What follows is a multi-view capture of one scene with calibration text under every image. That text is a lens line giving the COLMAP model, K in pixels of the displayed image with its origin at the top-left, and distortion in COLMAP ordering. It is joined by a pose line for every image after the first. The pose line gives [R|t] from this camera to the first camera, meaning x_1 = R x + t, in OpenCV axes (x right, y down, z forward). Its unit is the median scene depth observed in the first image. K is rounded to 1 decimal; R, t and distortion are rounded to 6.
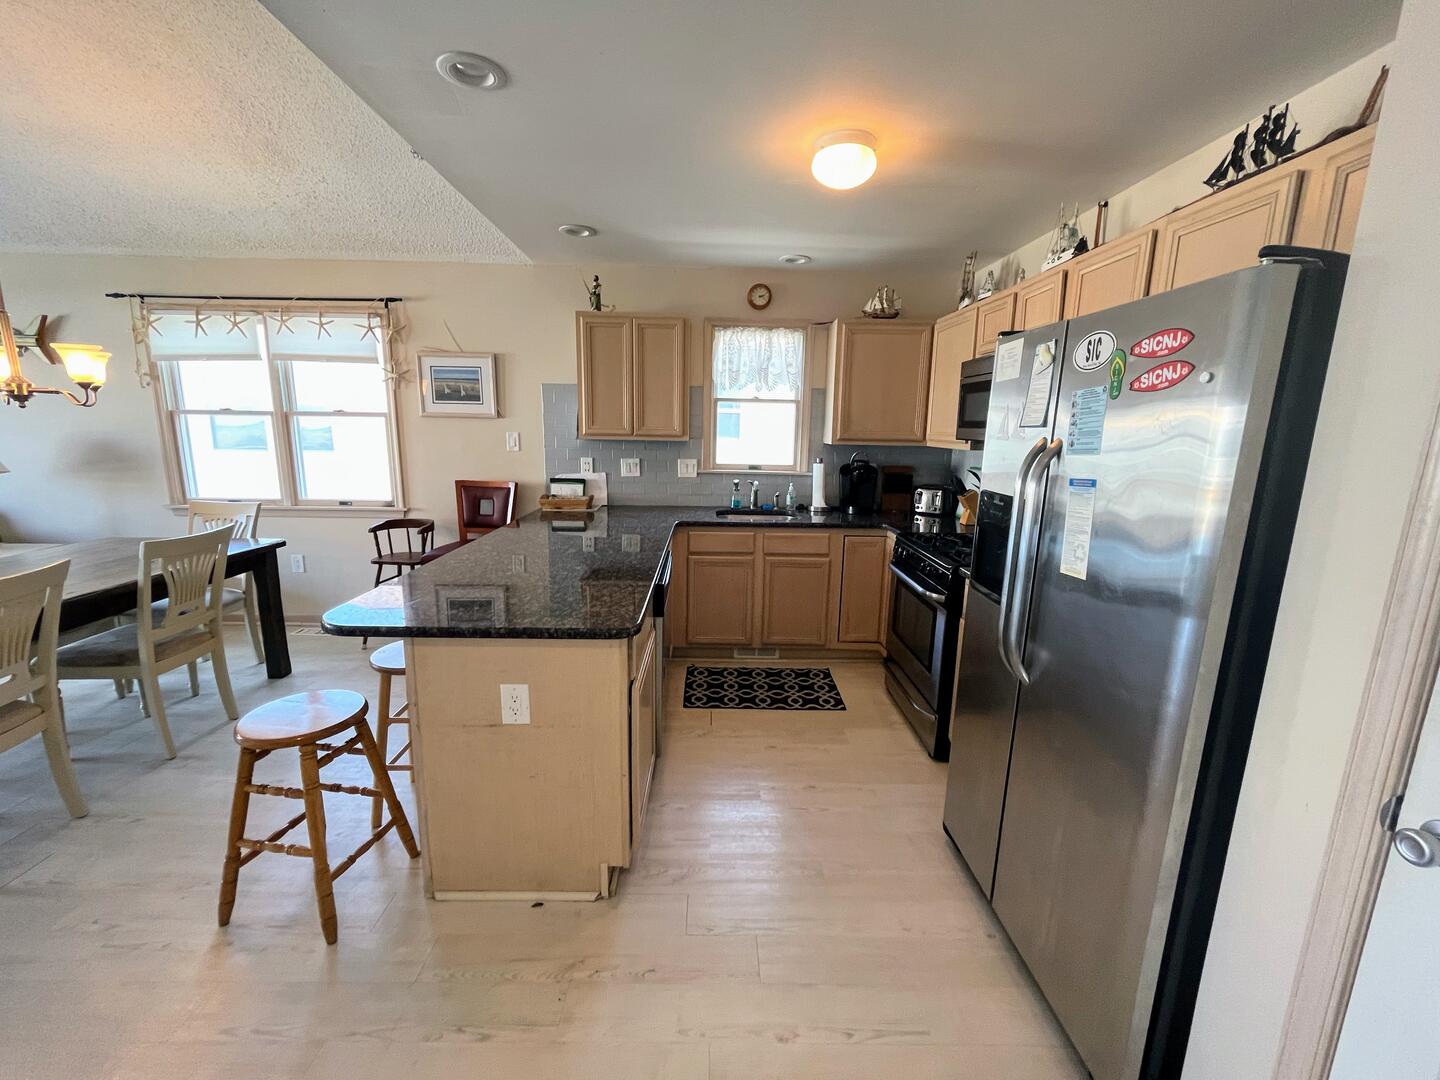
lens RADIAL K [[588.1, 0, 718.3], [0, 588.1, 534.7], [0, 0, 1]] dist [-0.003416, -0.000308]
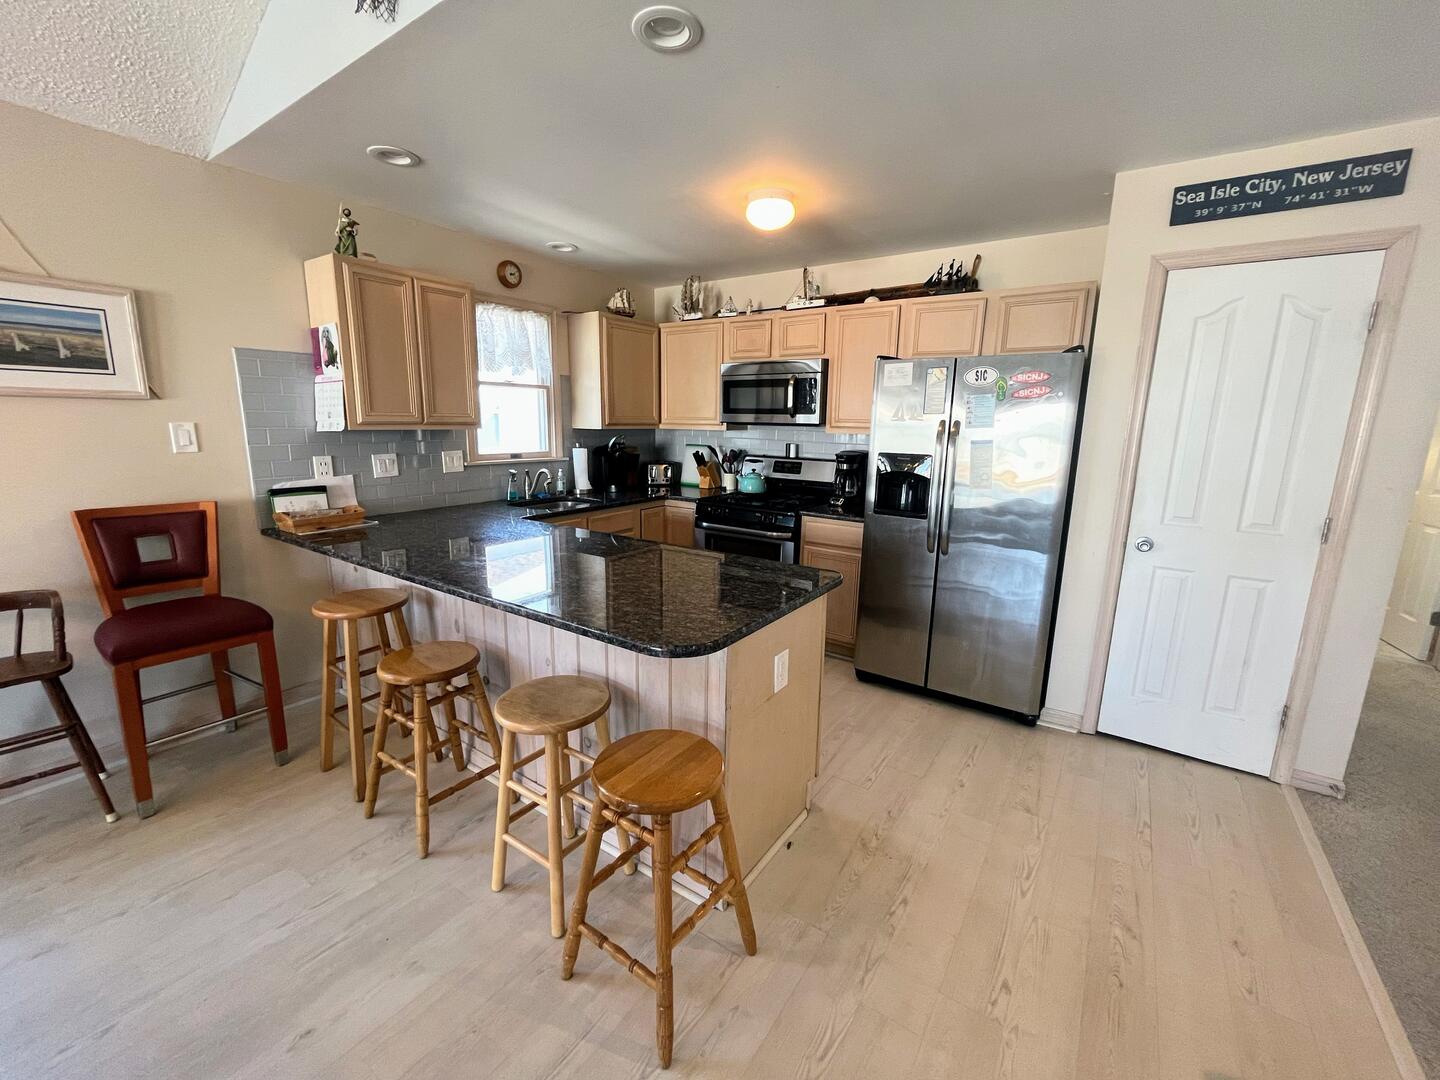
lens RADIAL K [[587.9, 0, 716.7], [0, 587.9, 535.9], [0, 0, 1]] dist [-0.000881, 0.000003]
pose [[0.584798, -0.168652, 0.793454, -0.561723], [0.145616, 0.984085, 0.101848, -0.039538], [-0.798002, 0.055979, 0.600049, 0.193471]]
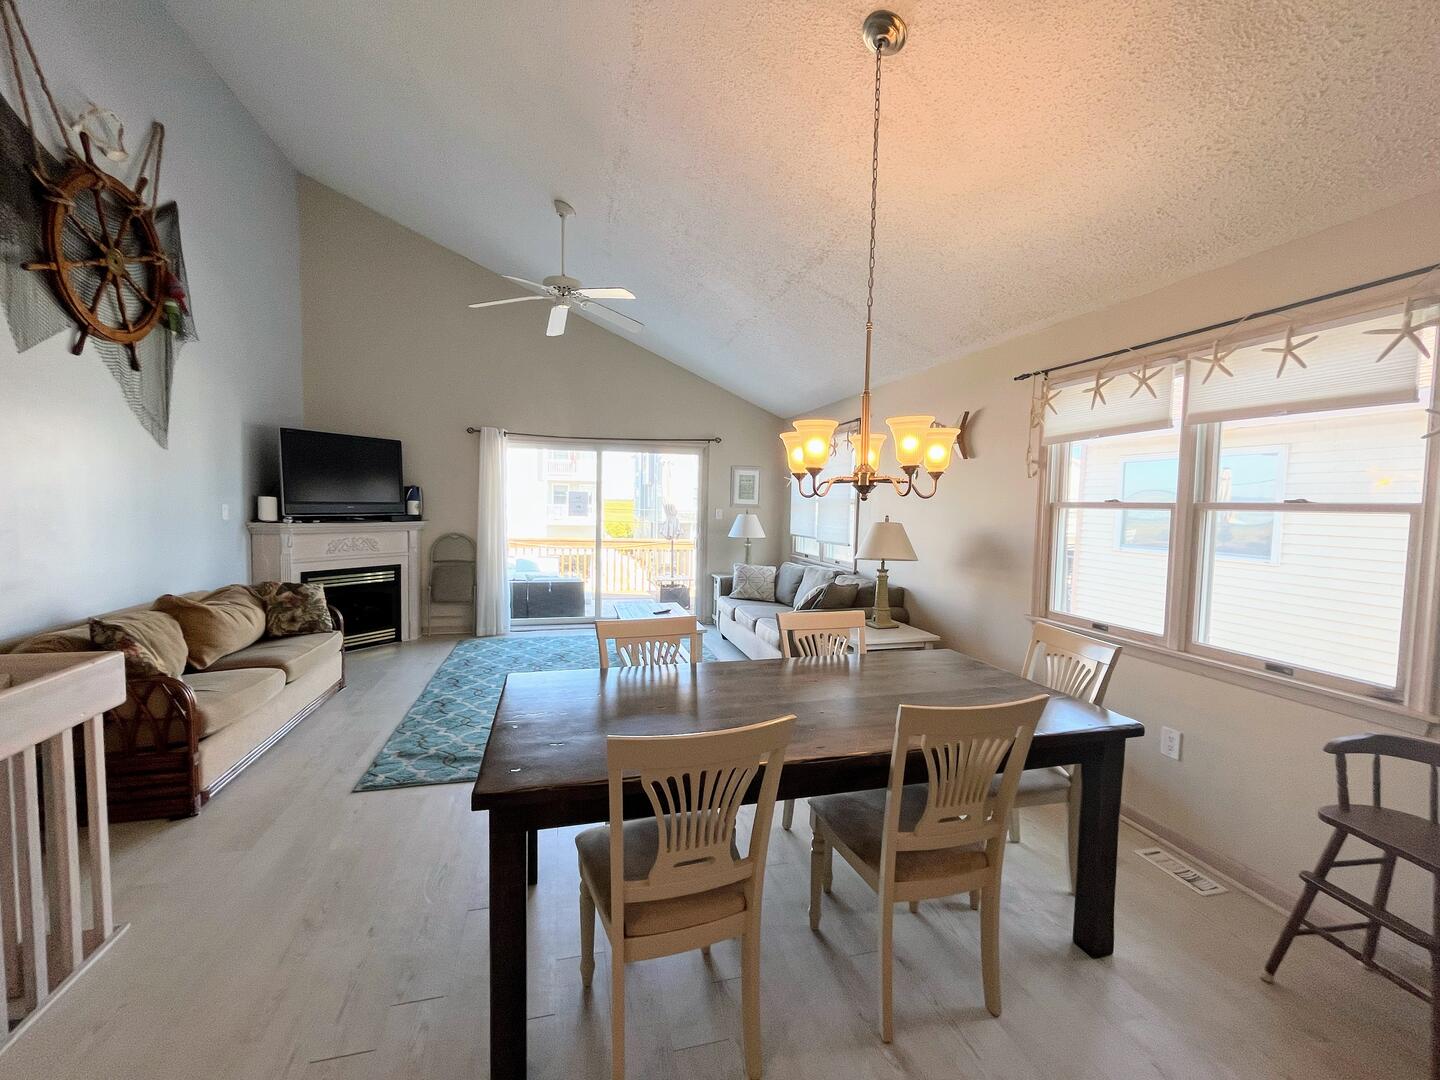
lens RADIAL K [[586.4, 0, 717.9], [0, 586.4, 535.1], [0, 0, 1]] dist [-0.002643, -0.000049]
pose [[0.235058, 0.043296, -0.971017, -0.256538], [-0.193558, 0.981084, -0.003111, -0.078189], [0.952514, 0.188679, 0.238992, 0.382832]]
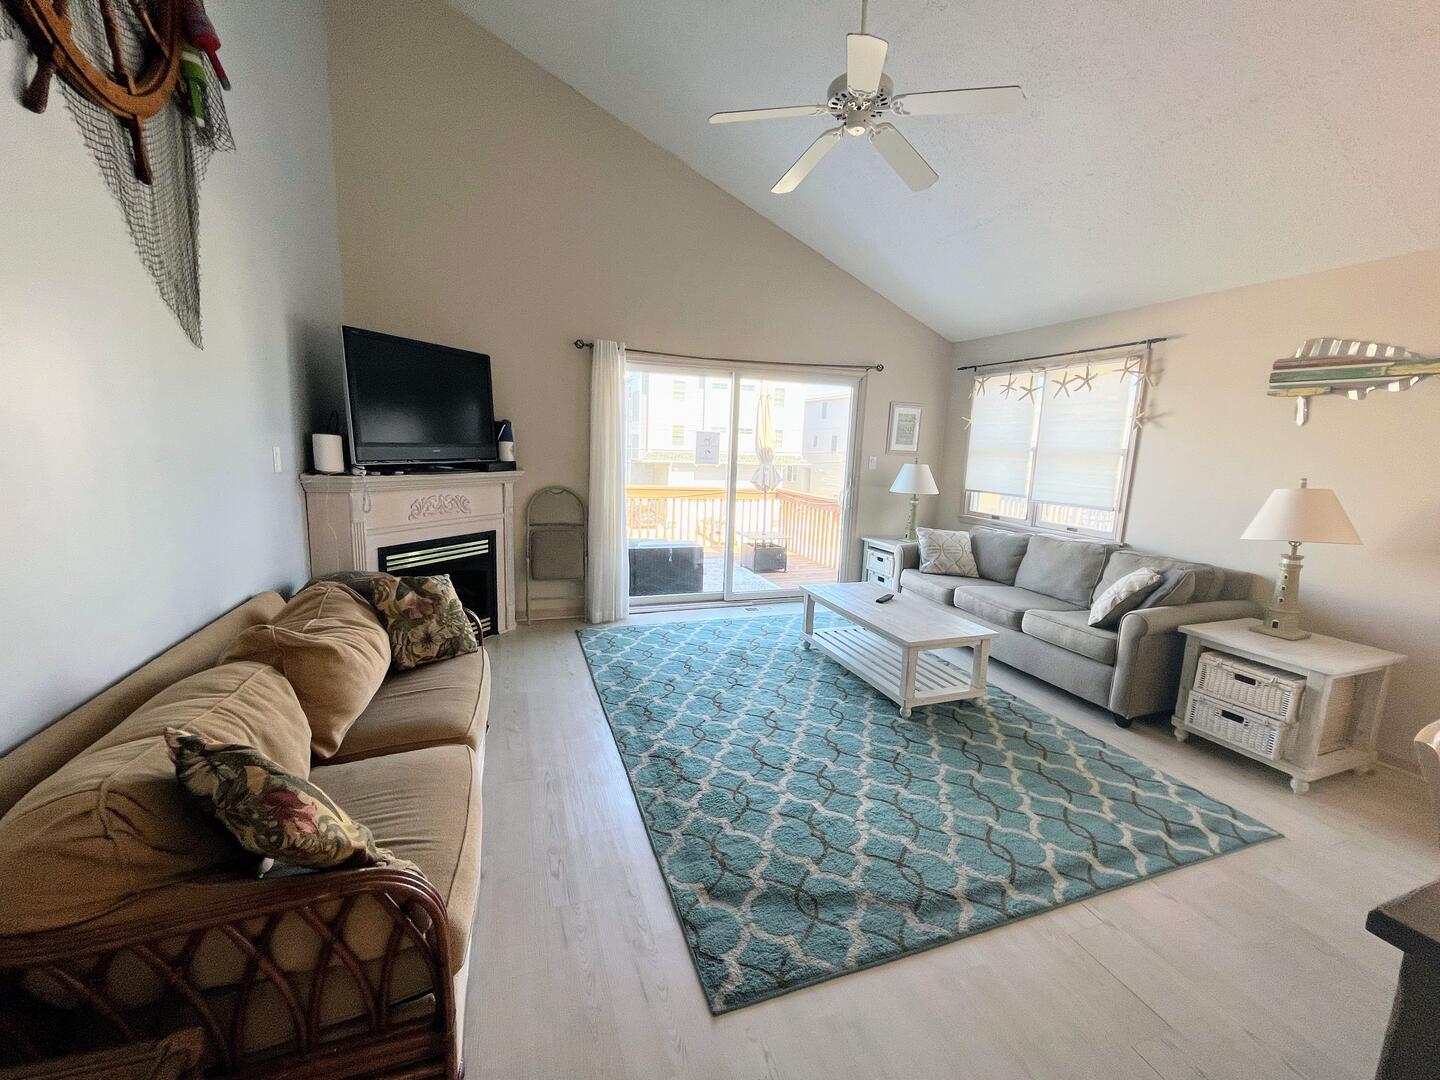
lens RADIAL K [[586.4, 0, 717.9], [0, 586.4, 535.1], [0, 0, 1]] dist [-0.002643, -0.000049]
pose [[0.314662, 0.144623, -0.938122, -0.762682], [-0.202439, 0.975811, 0.082532, -0.015343], [0.927366, 0.163942, 0.336327, -0.009733]]
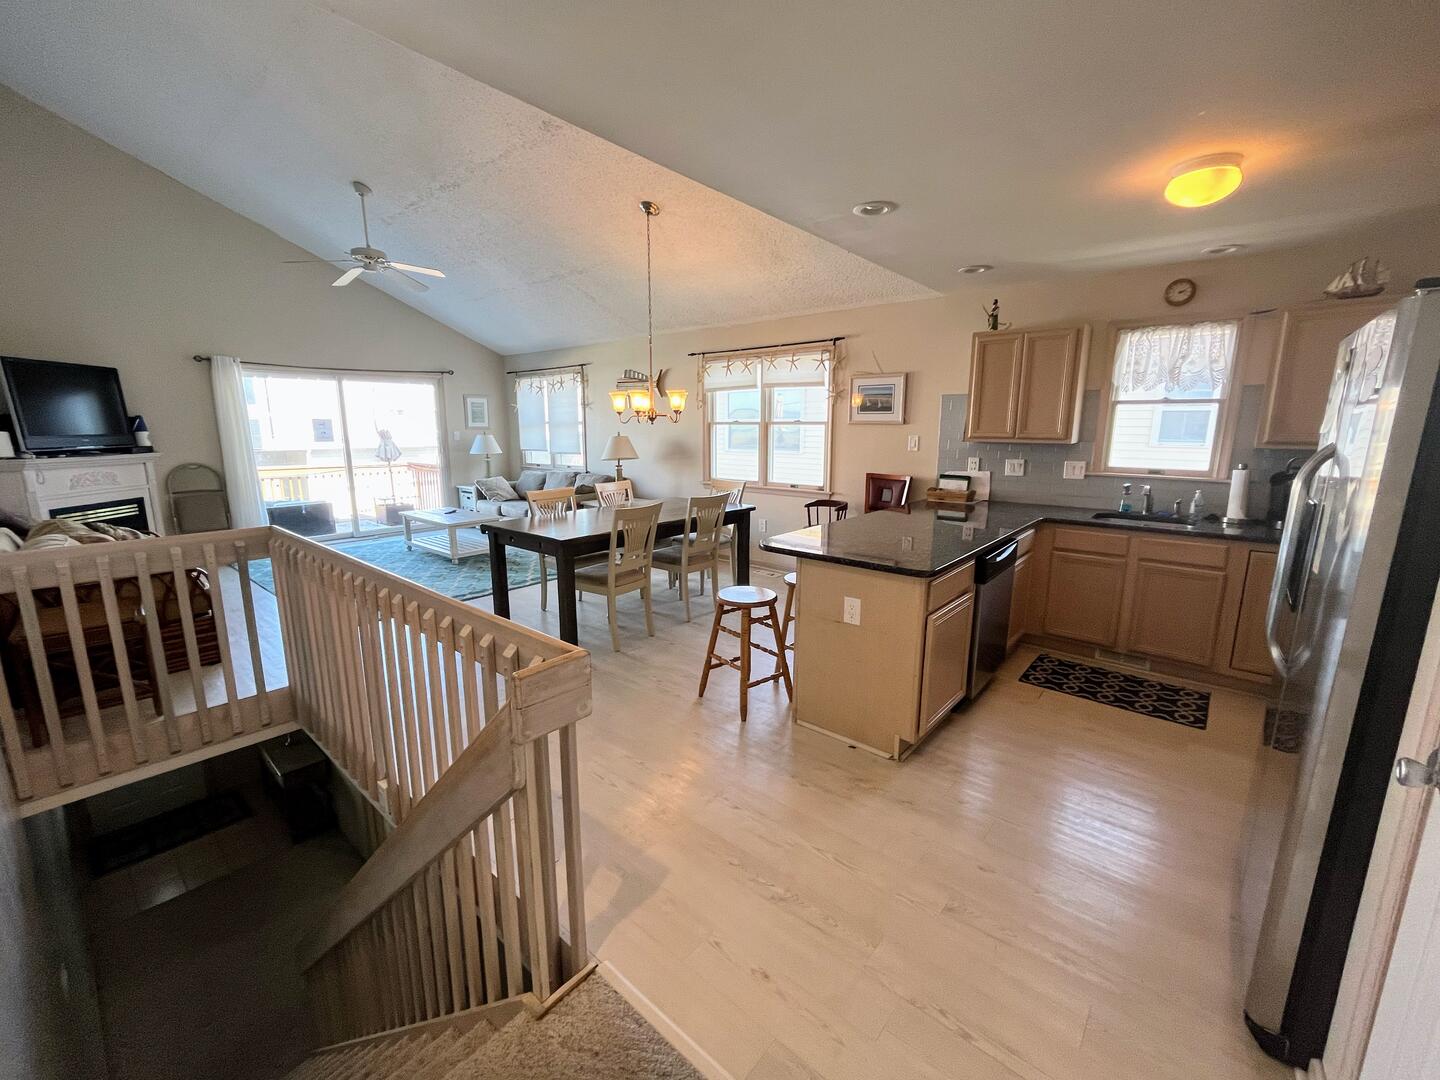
lens RADIAL K [[587.9, 0, 716.7], [0, 587.9, 535.9], [0, 0, 1]] dist [-0.000881, 0.000003]
pose [[0.746278, 0.108700, -0.656698, 0.180049], [-0.108573, 0.993242, 0.041023, 0.029342], [0.656719, 0.040685, 0.753037, -0.195369]]
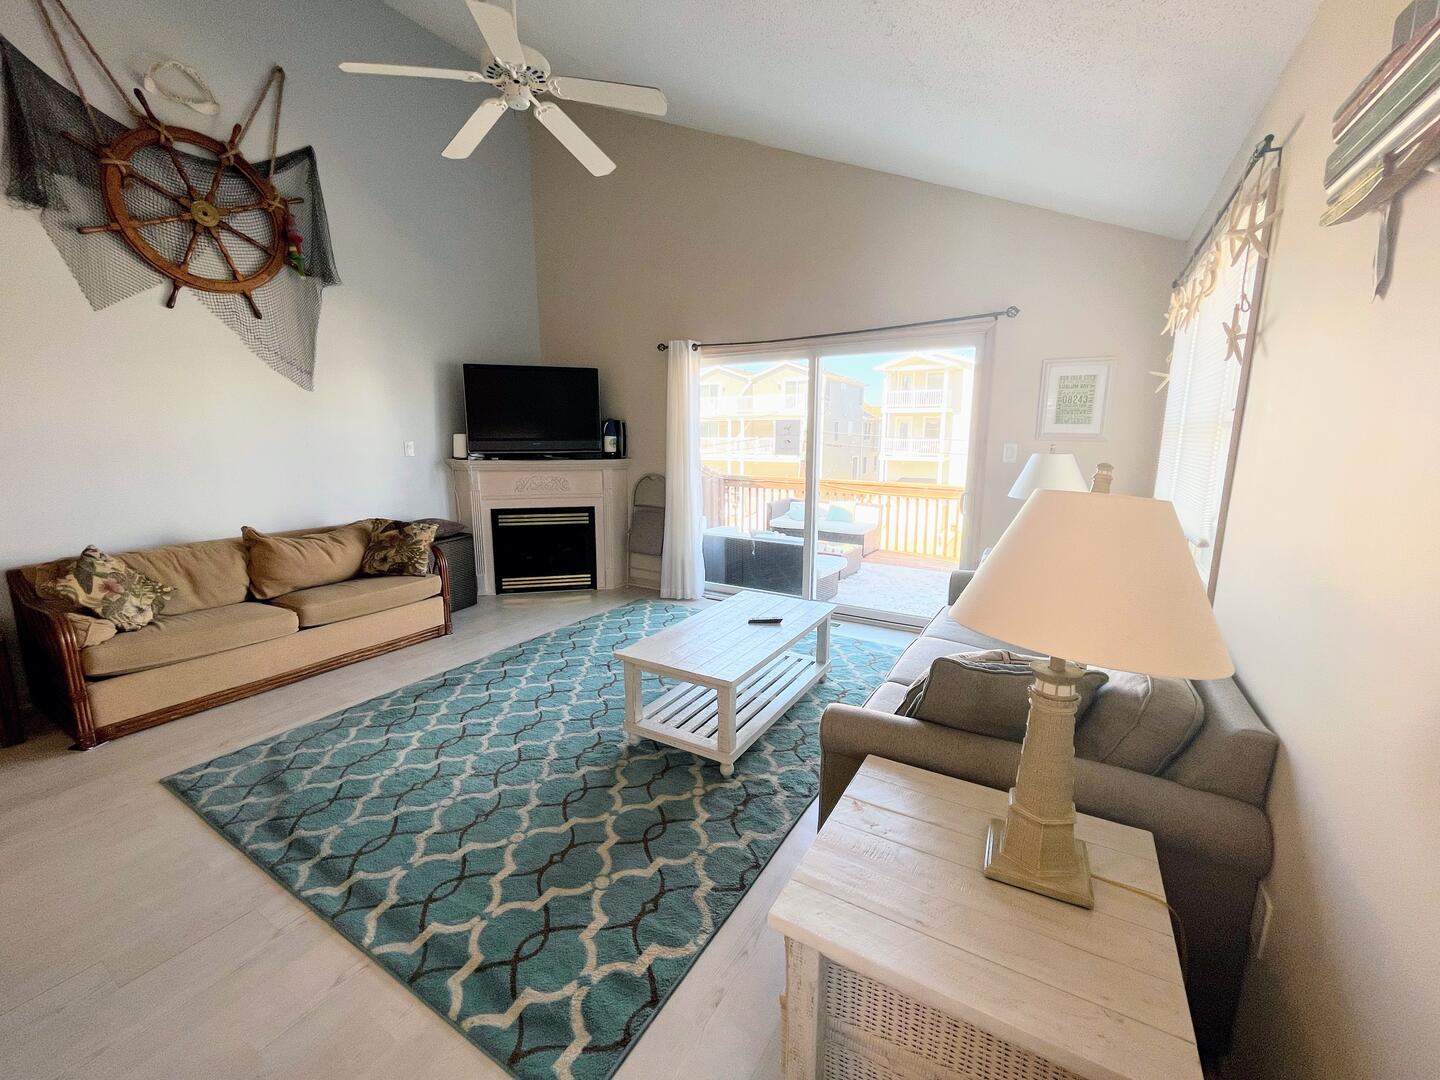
lens RADIAL K [[586.4, 0, 717.9], [0, 586.4, 535.1], [0, 0, 1]] dist [-0.002643, -0.000049]
pose [[-0.537391, 0.129302, -0.833362, -0.918501], [-0.163429, 0.953476, 0.253325, -0.187236], [0.827346, 0.272330, -0.491258, 0.931003]]
